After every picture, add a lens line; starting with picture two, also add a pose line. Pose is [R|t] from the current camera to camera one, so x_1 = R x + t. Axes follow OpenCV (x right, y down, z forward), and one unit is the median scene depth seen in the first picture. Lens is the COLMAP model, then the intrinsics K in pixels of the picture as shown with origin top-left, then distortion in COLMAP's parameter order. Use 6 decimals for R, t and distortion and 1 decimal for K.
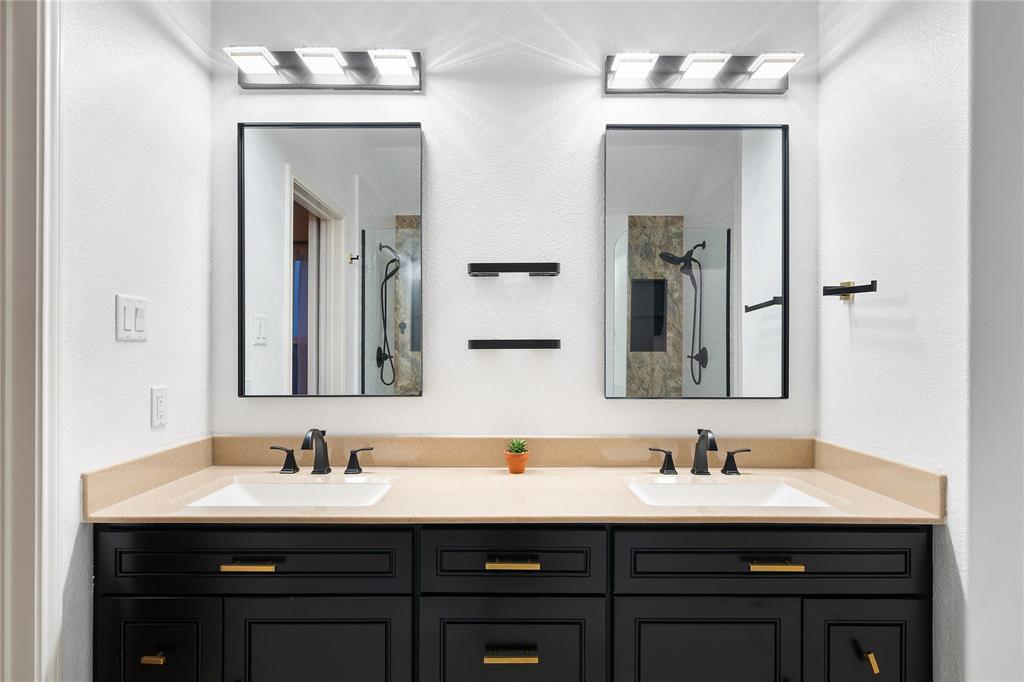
lens RADIAL K [[574.8, 0, 511.2], [0, 574.8, 349.0], [0, 0, 1]] dist [-0.007930, -0.000264]
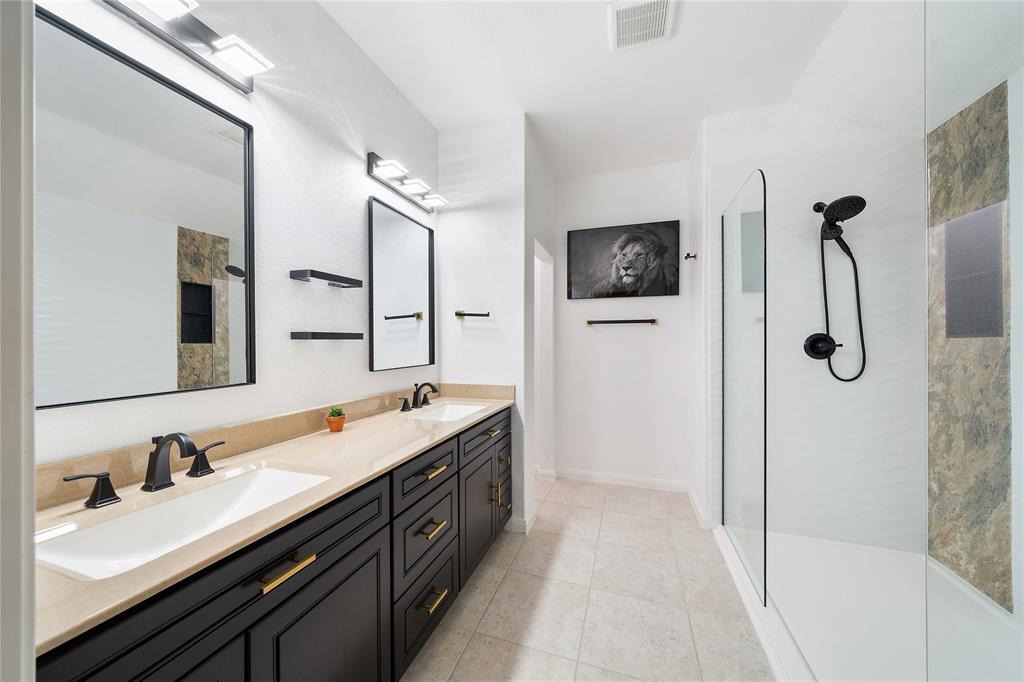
lens RADIAL K [[355.3, 0, 511.7], [0, 355.3, 339.7], [0, 0, 1]] dist [-0.002099, -0.000055]
pose [[0.323004, 0.005052, 0.946384, -0.255747], [0.002215, 0.999979, -0.006094, 0.002918], [-0.946395, 0.004065, 0.322986, 0.136589]]
